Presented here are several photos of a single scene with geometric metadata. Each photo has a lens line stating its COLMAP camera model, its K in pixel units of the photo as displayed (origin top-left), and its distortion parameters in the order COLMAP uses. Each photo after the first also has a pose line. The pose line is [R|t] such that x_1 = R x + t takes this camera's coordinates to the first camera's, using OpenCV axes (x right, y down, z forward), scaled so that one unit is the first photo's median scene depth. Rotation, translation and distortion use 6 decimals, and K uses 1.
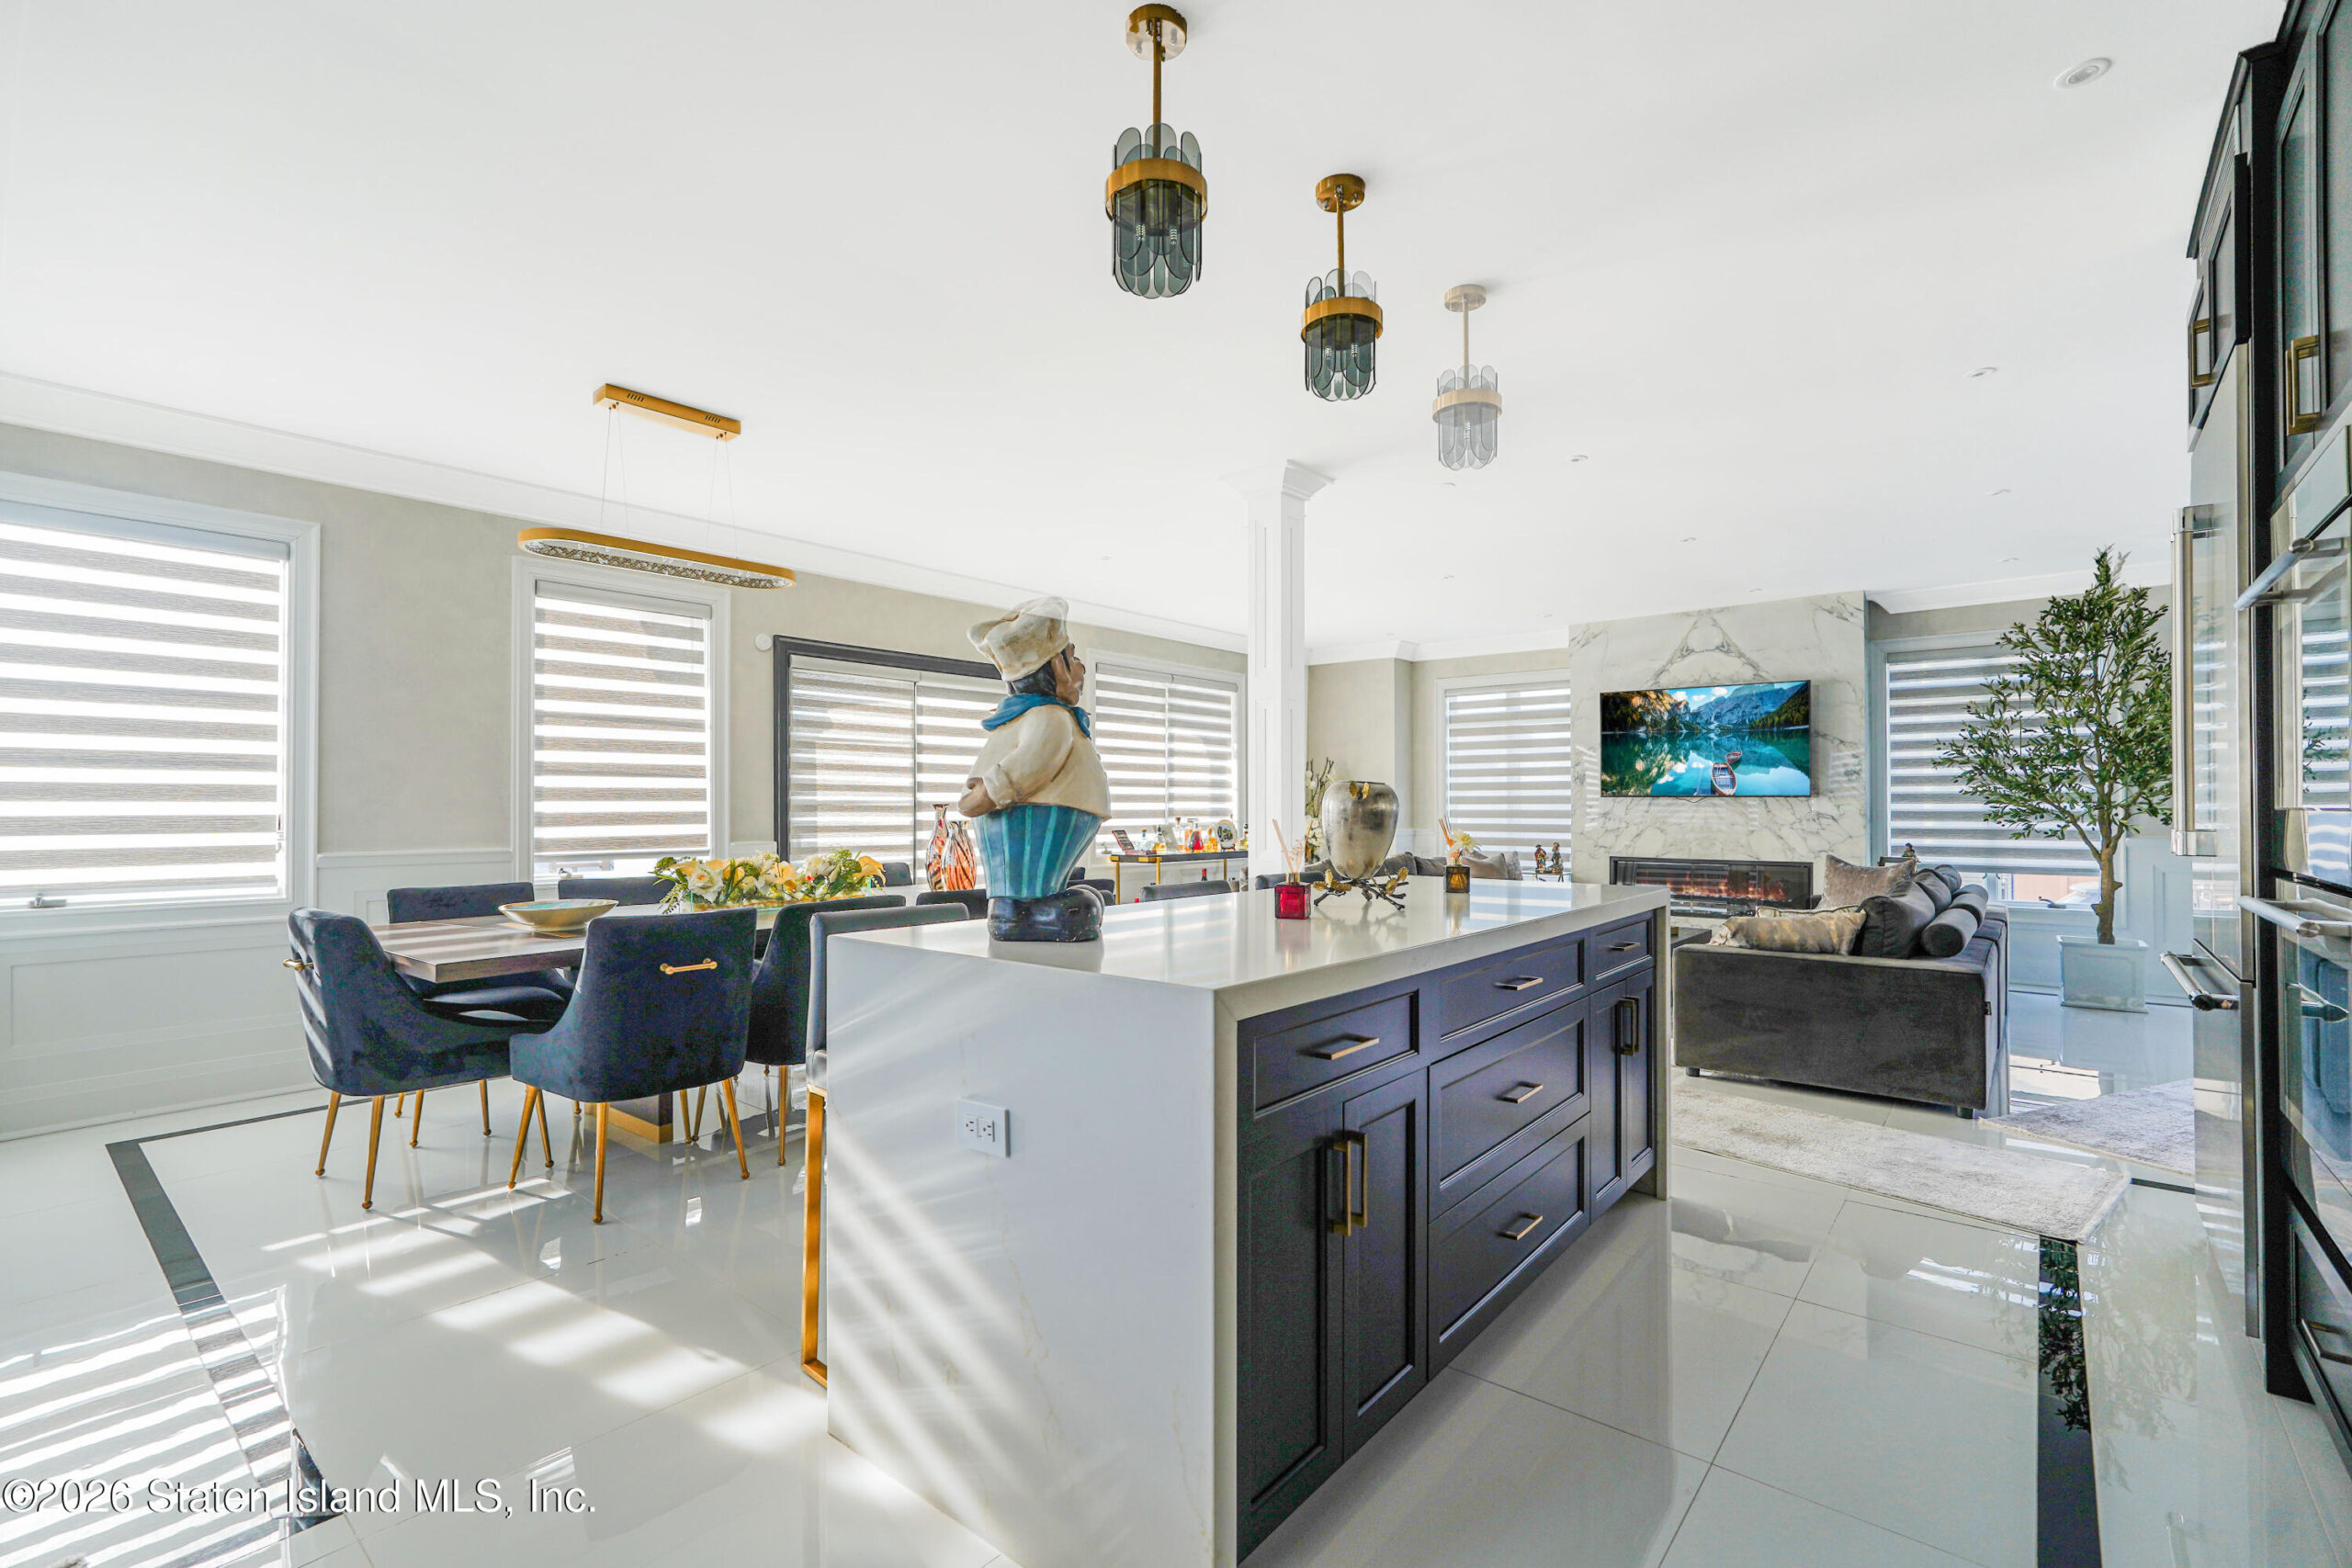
lens RADIAL K [[1061.4, 0, 1199.6], [0, 1061.4, 792.6], [0, 0, 1]] dist [-0.008099, 0.003007]
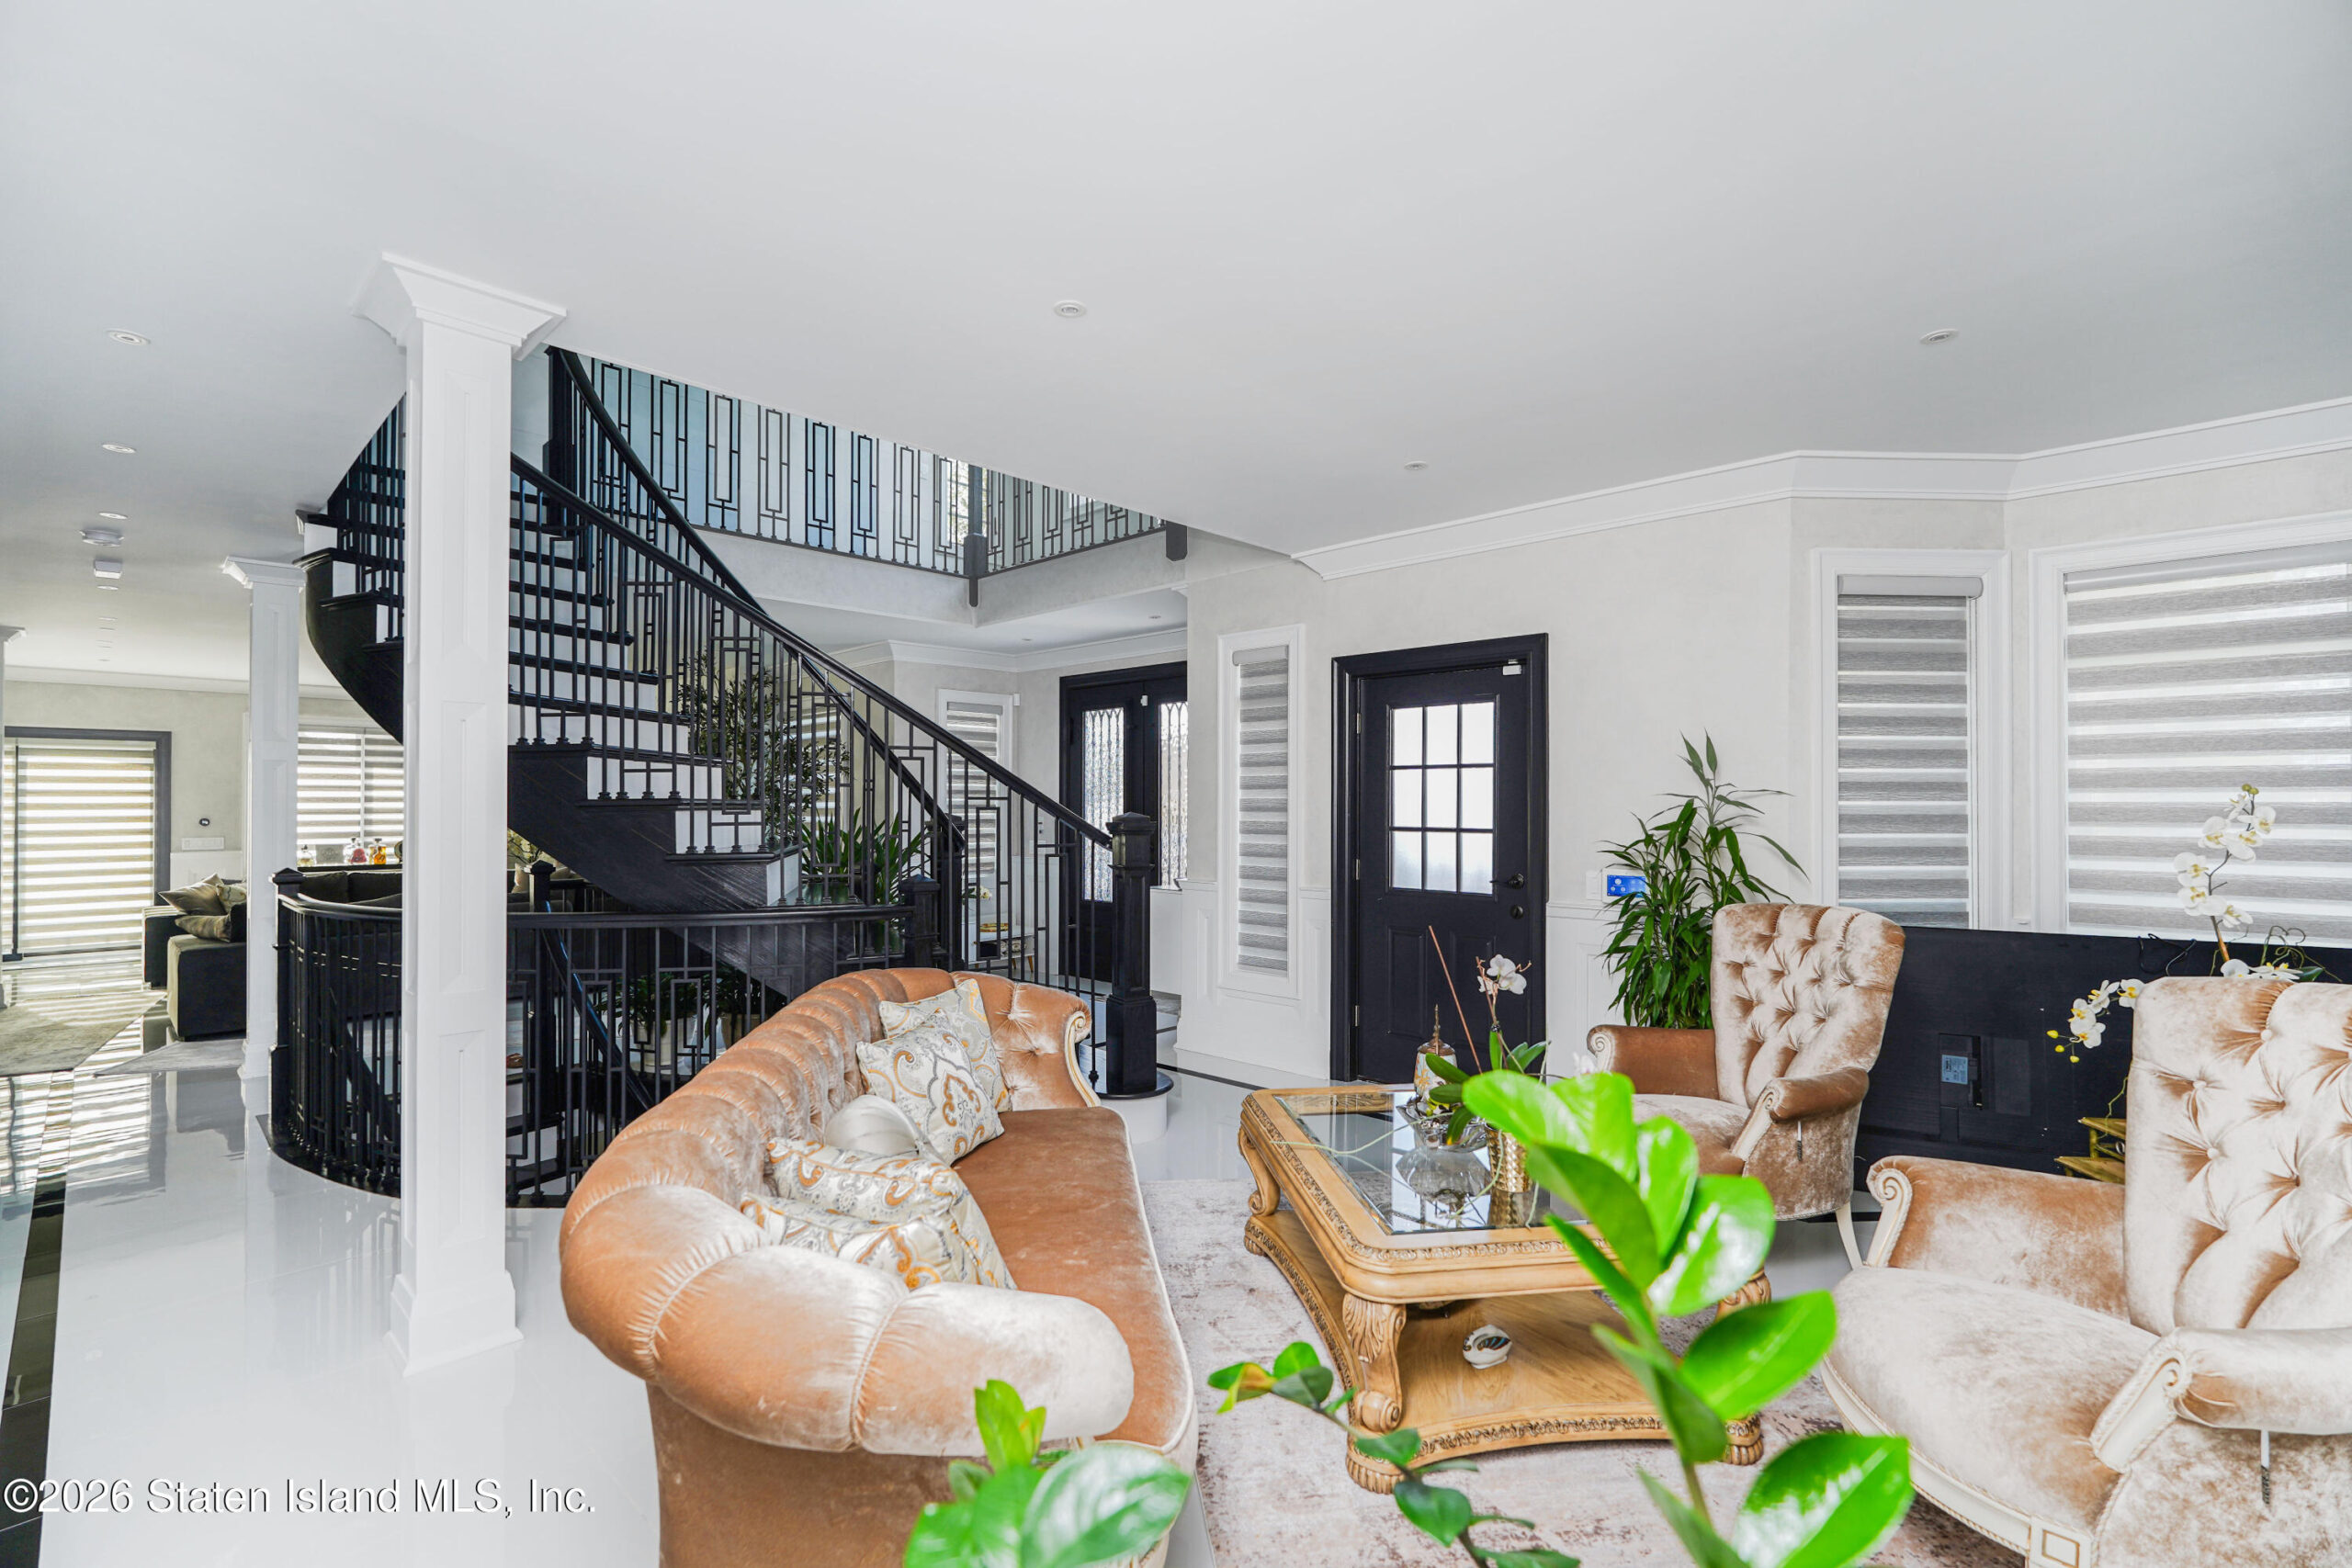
lens RADIAL K [[1061.4, 0, 1185.0], [0, 1061.4, 801.0], [0, 0, 1]] dist [-0.008099, 0.003007]
pose [[0.997191, -0.005015, -0.074738, 1.221308], [0.005561, 0.999959, 0.007094, -0.028488], [0.074699, -0.007490, 0.997178, -0.243428]]
